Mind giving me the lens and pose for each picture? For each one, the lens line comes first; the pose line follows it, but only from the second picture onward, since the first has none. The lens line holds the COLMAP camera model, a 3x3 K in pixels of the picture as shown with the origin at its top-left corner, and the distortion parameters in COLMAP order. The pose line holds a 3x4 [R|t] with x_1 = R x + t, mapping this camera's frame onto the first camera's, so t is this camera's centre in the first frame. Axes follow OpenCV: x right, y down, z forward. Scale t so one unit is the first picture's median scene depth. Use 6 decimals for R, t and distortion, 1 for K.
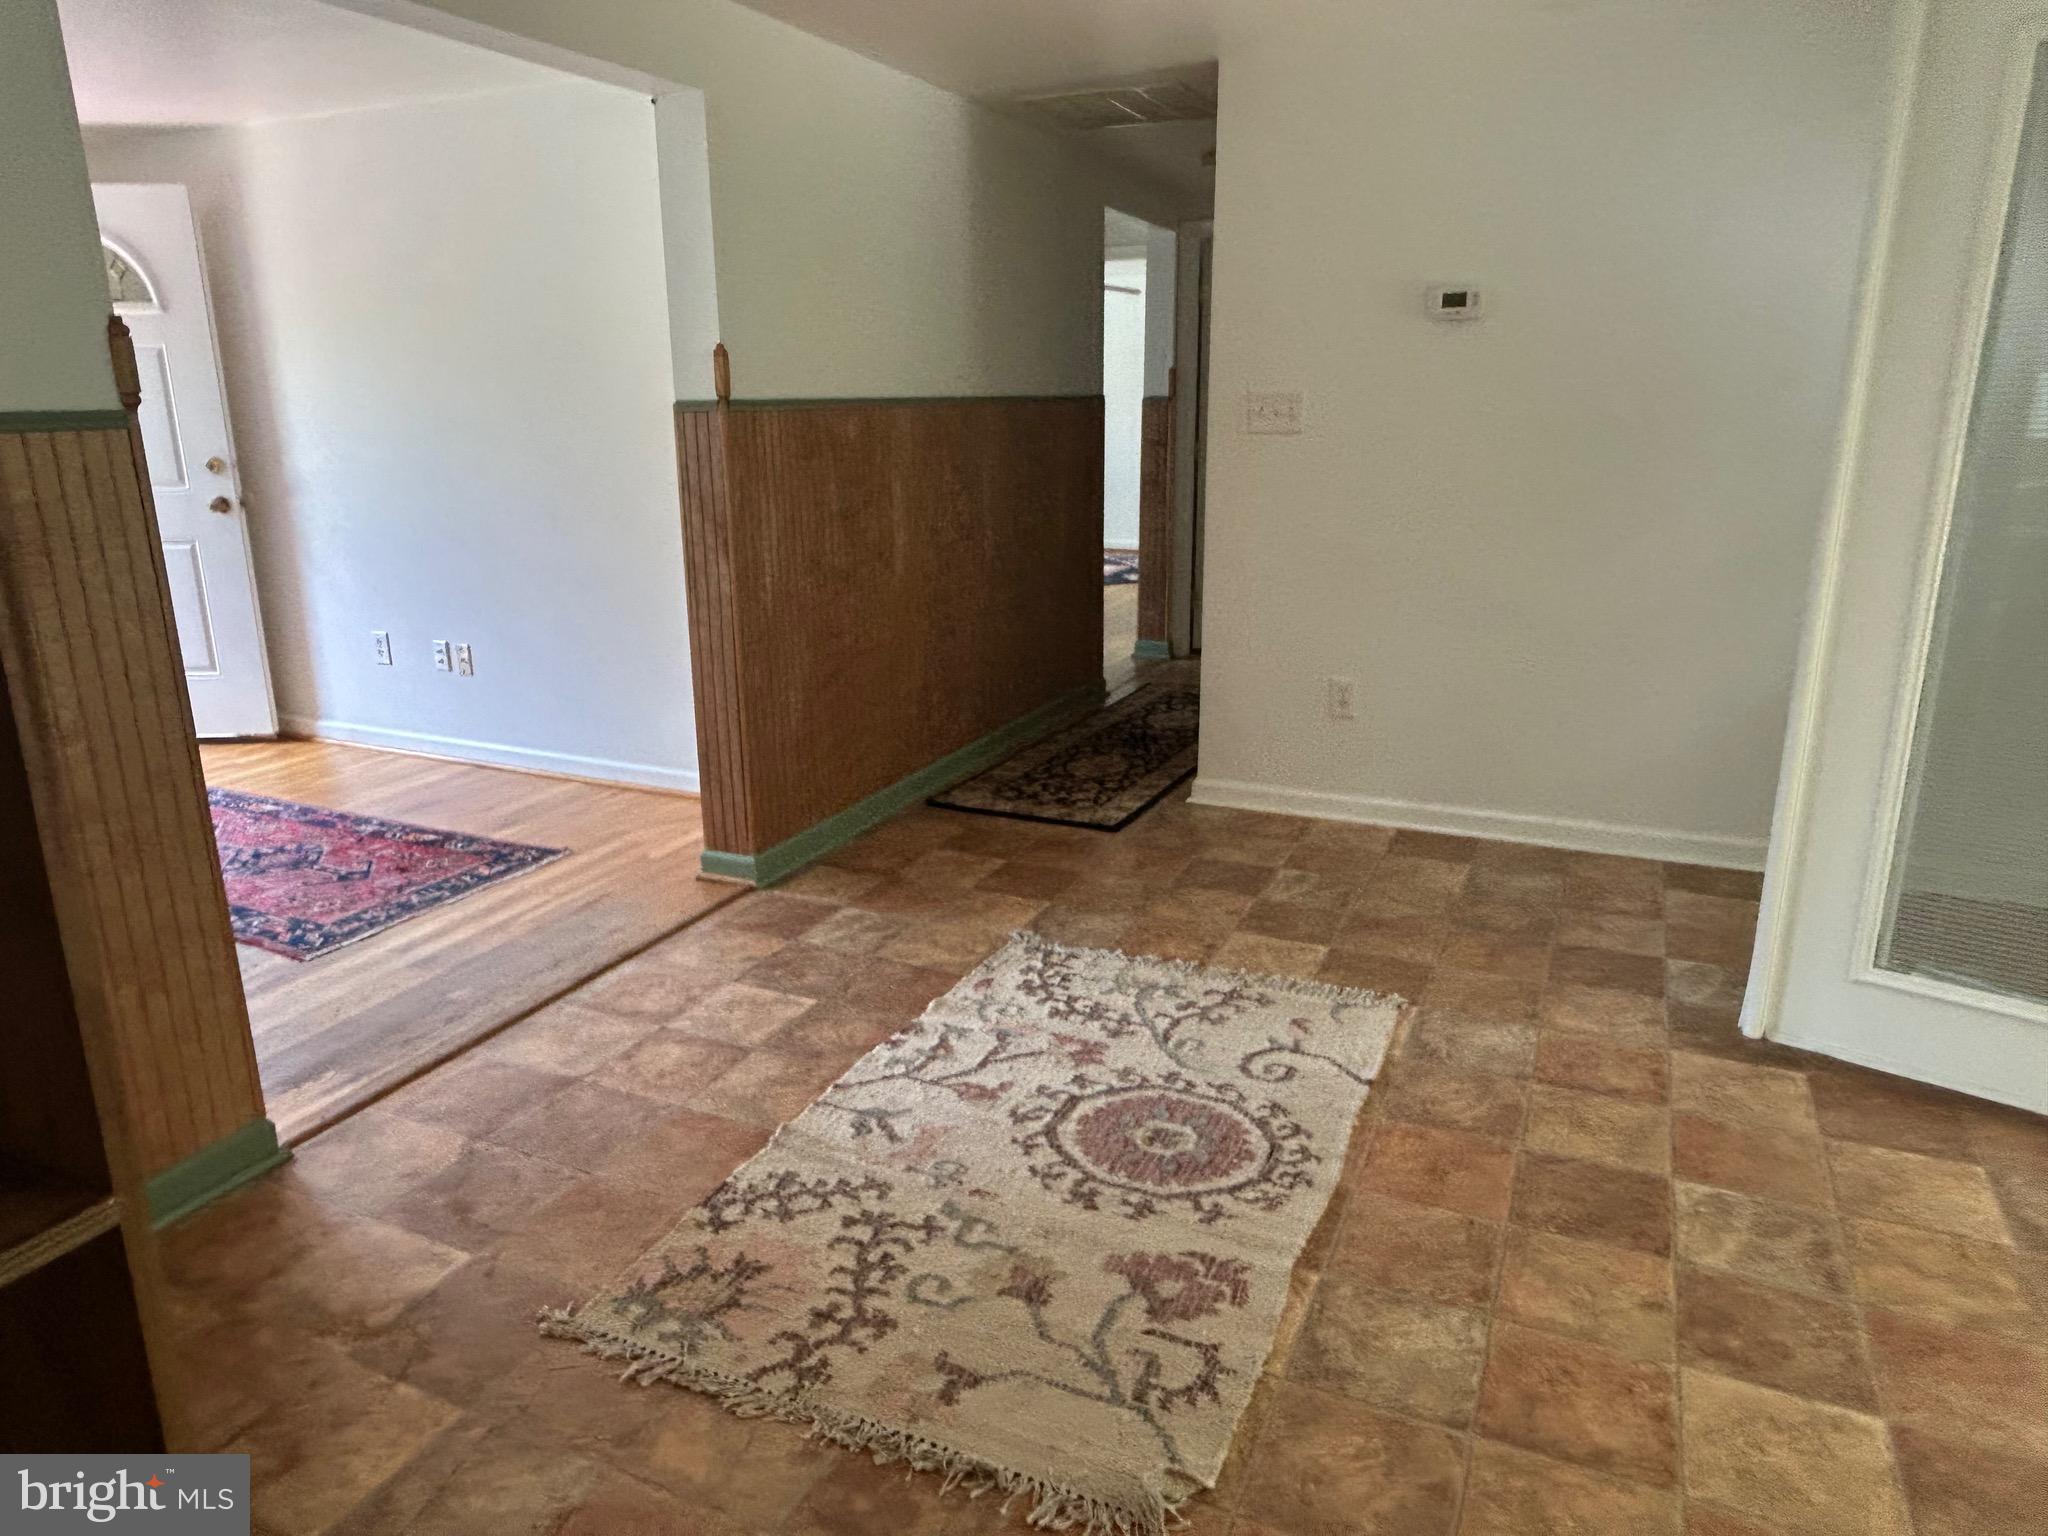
lens RADIAL K [[1304.8, 0, 1024.0], [0, 1304.8, 768.0], [0, 0, 1]] dist [0.010373, -0.022820]
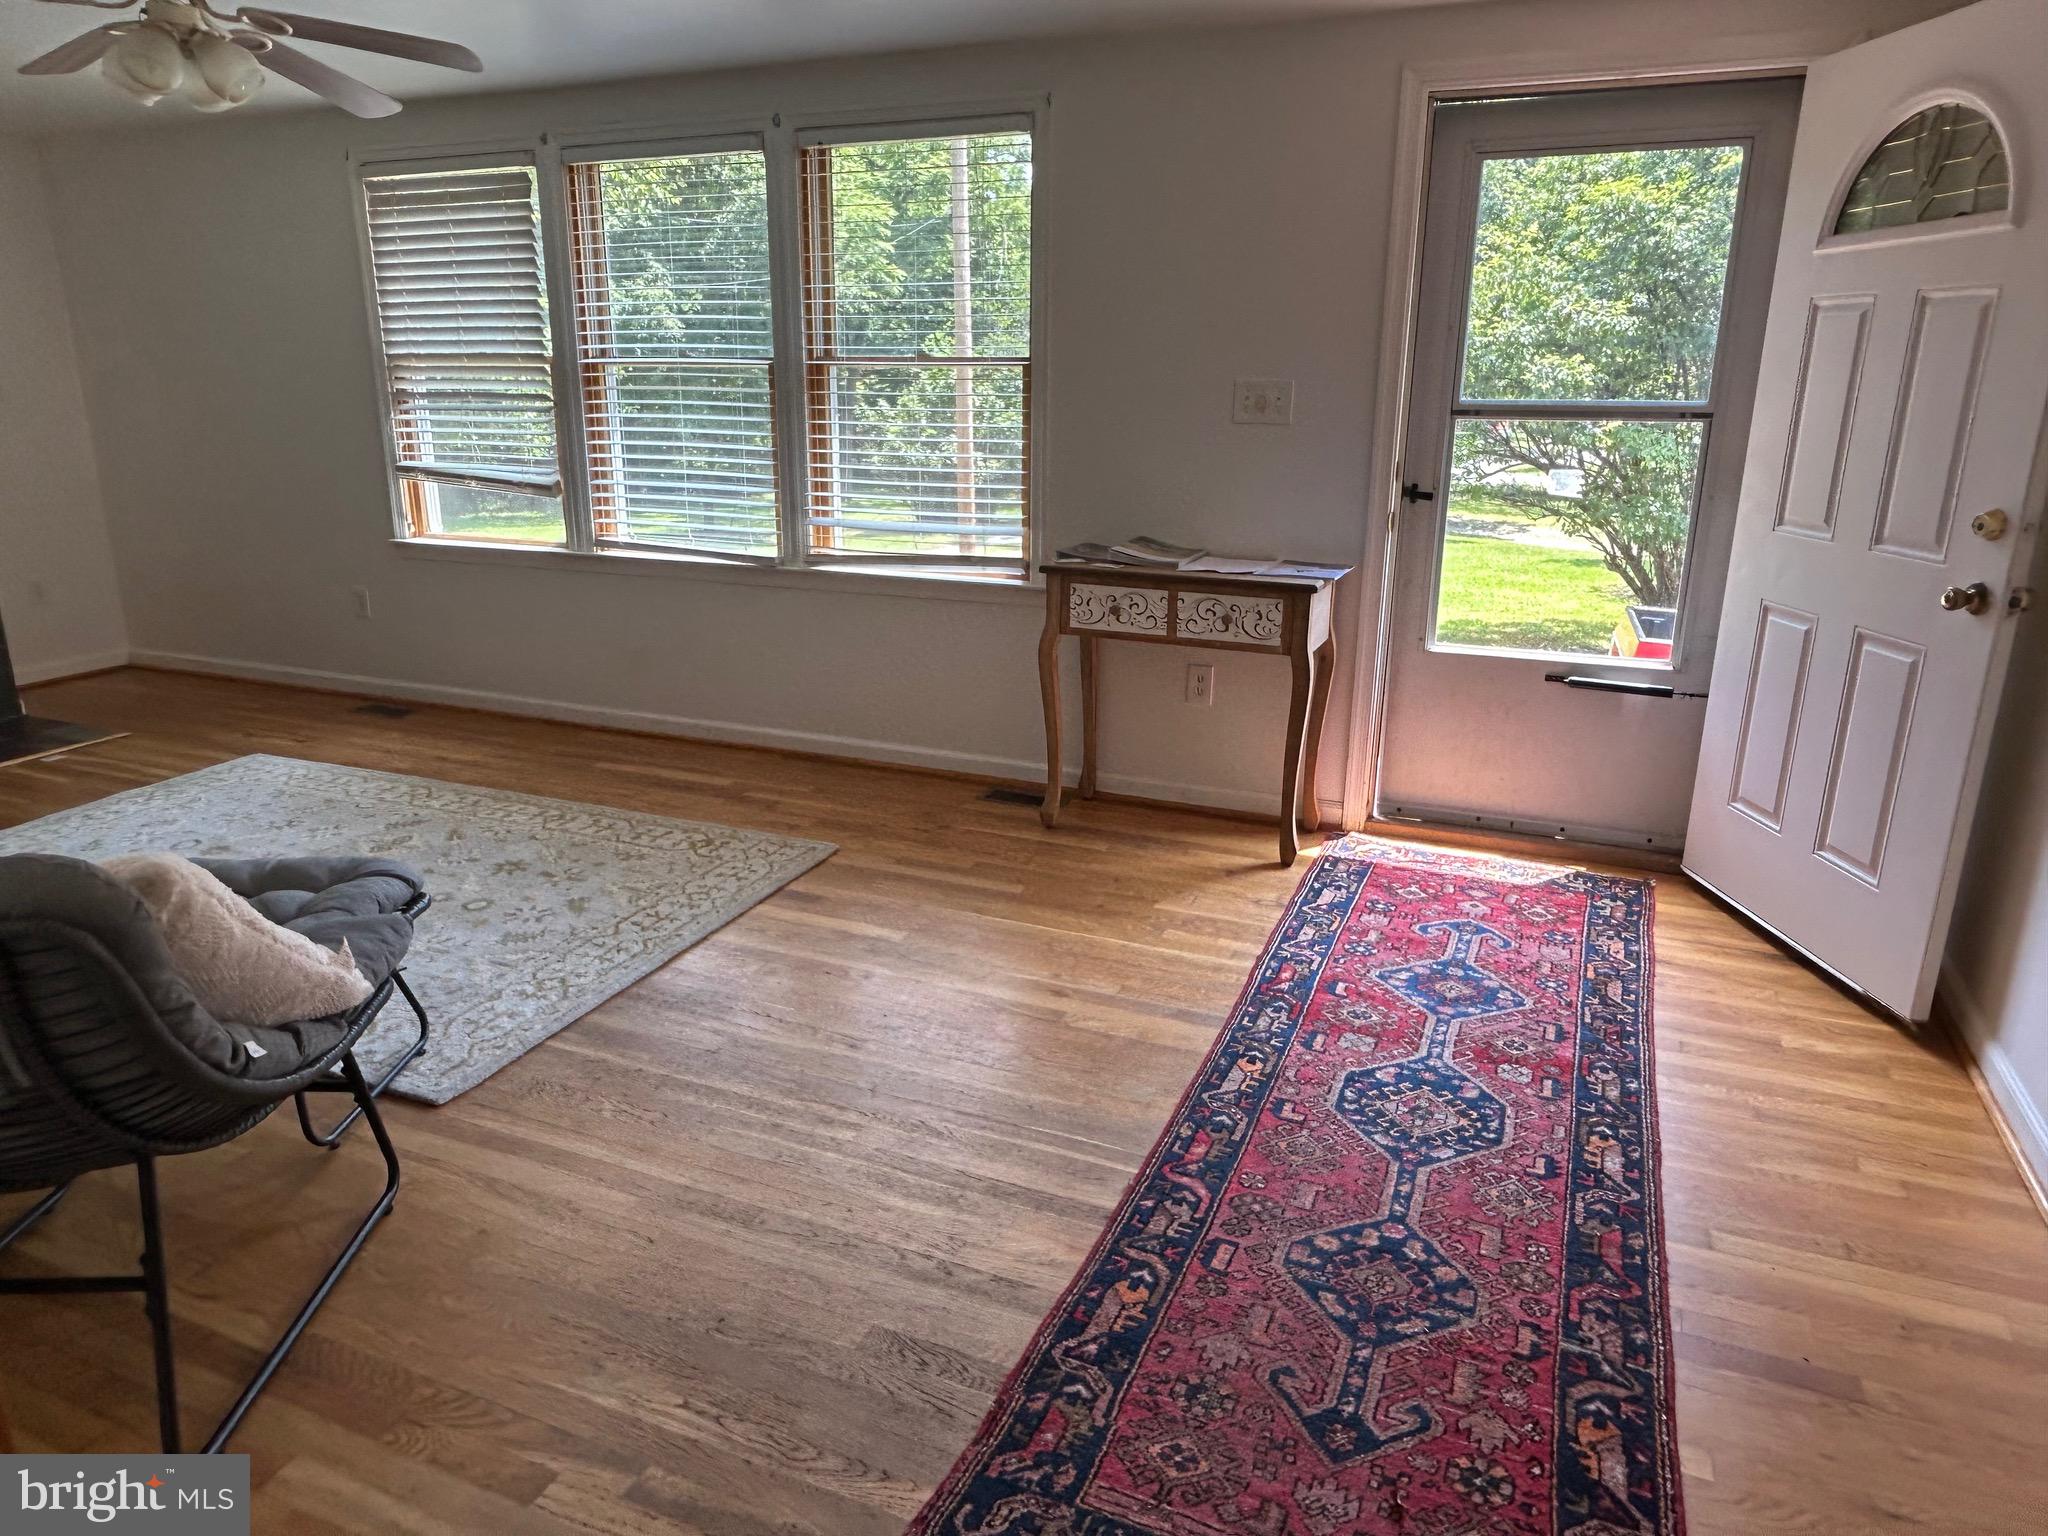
lens RADIAL K [[1303.4, 0, 1022.8], [0, 1303.4, 762.4], [0, 0, 1]] dist [-0.007639, -0.002720]
pose [[0.023850, 0.292660, -0.955919, -0.117177], [-0.285766, 0.918290, 0.274010, -0.181545], [0.958002, 0.266634, 0.105534, 0.623215]]
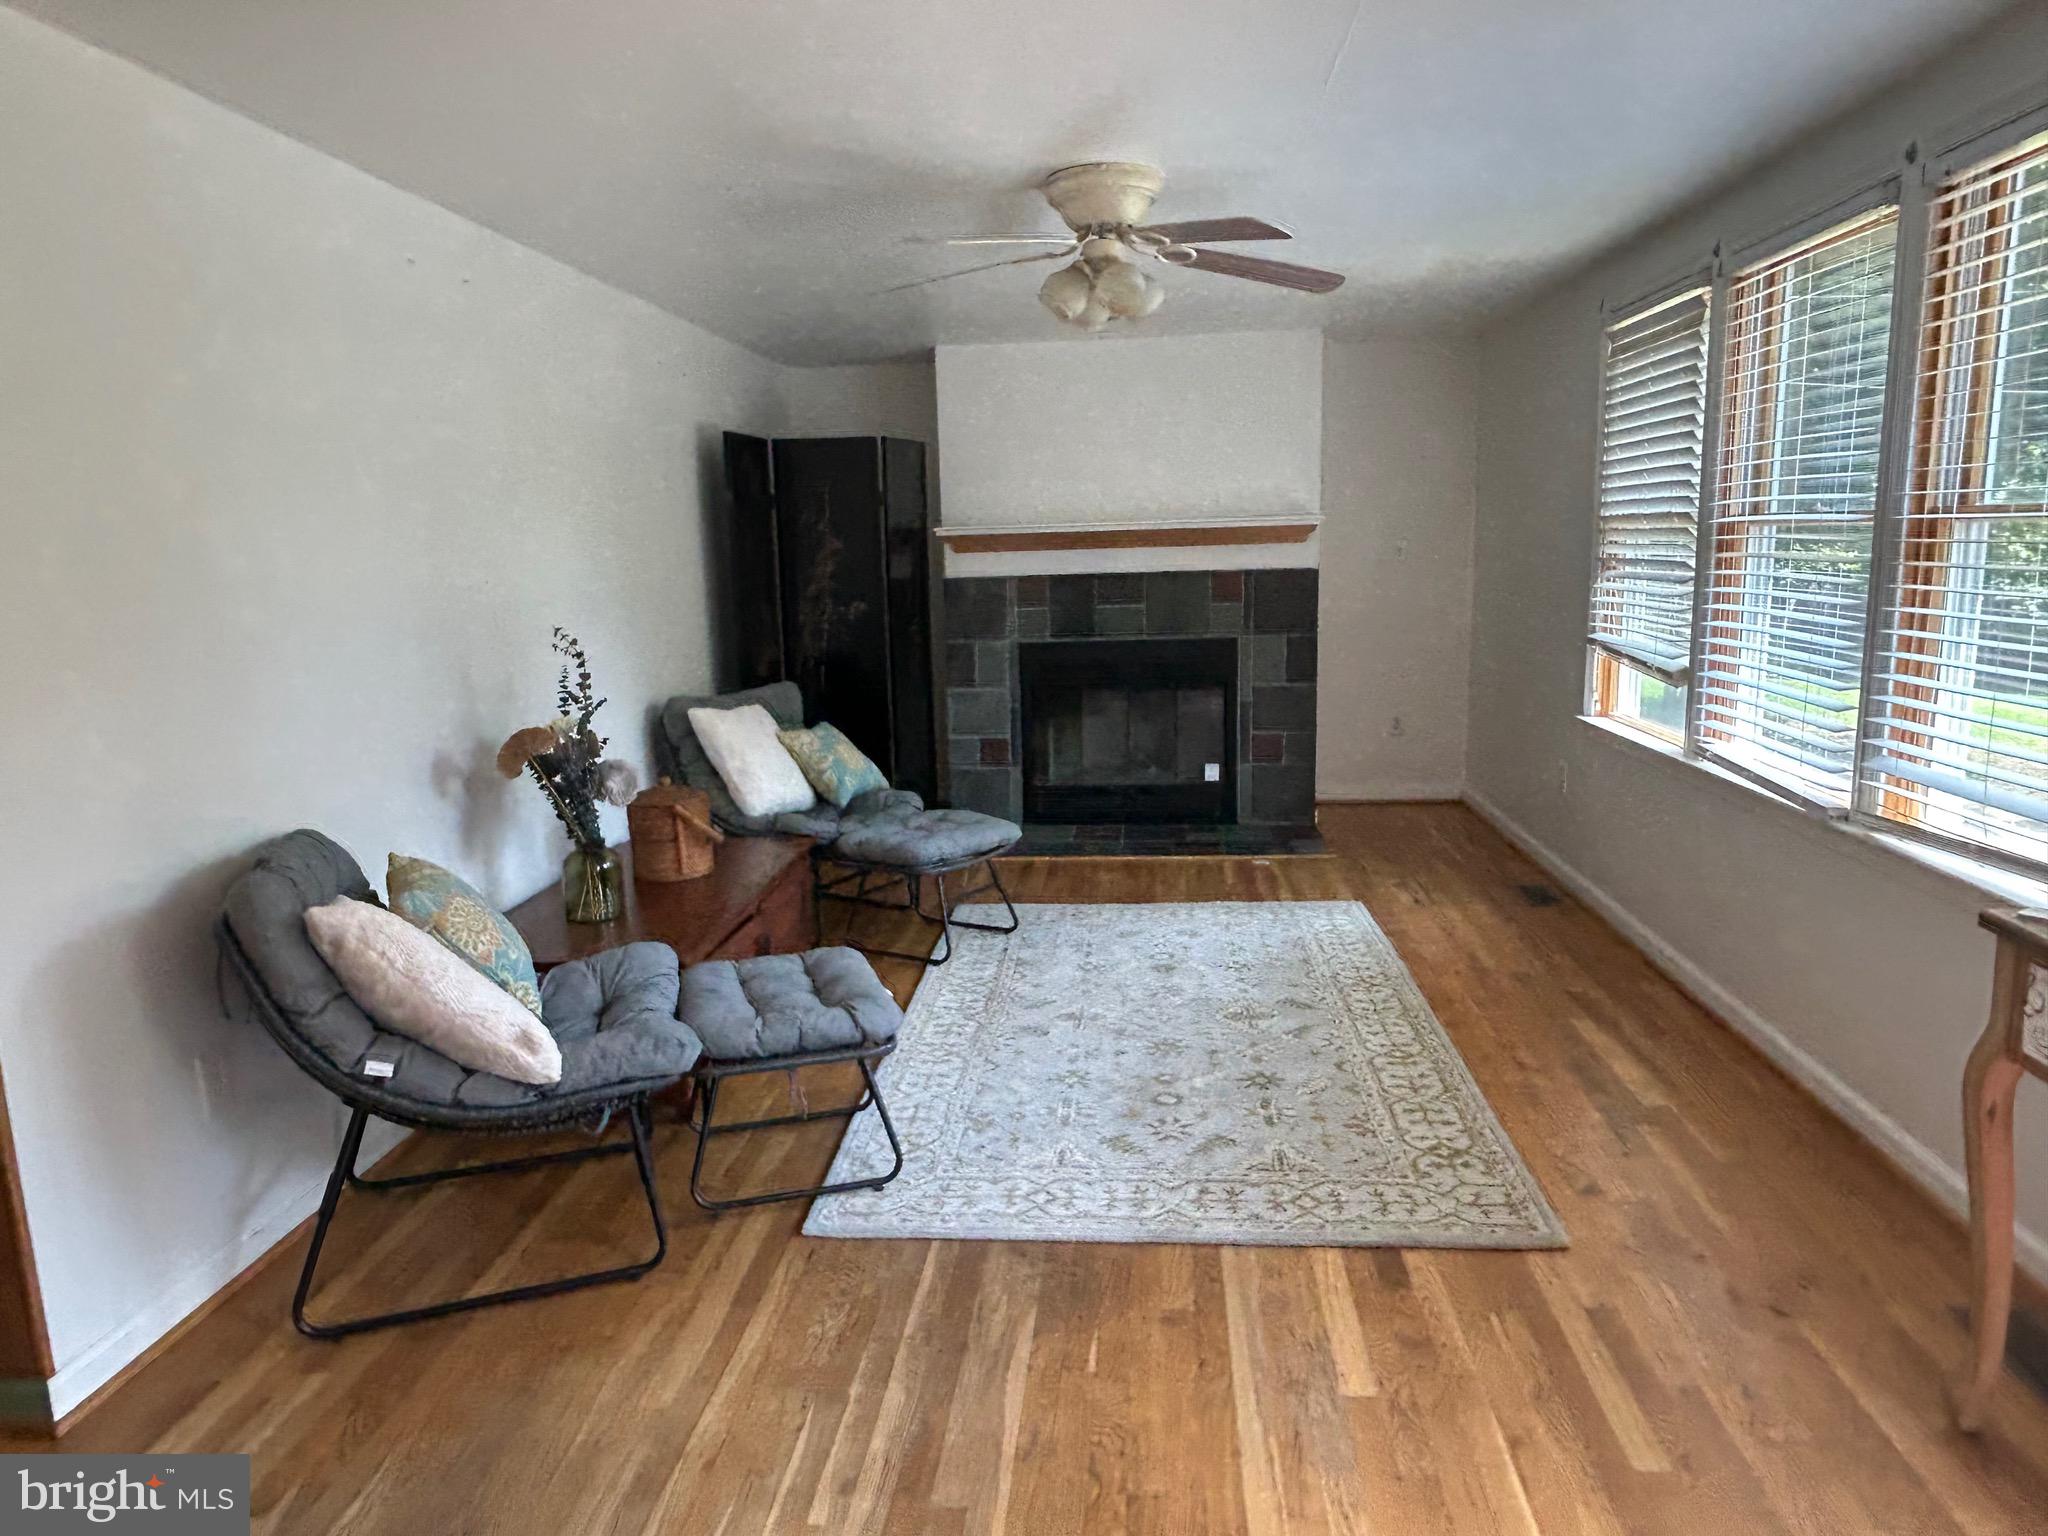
lens RADIAL K [[1304.8, 0, 1024.0], [0, 1304.8, 768.0], [0, 0, 1]] dist [0.010373, -0.022820]
pose [[-0.945985, 0.085760, -0.312661, -0.512842], [-0.059676, 0.901843, 0.427923, -0.267507], [0.318670, 0.423468, -0.848012, 0.907037]]
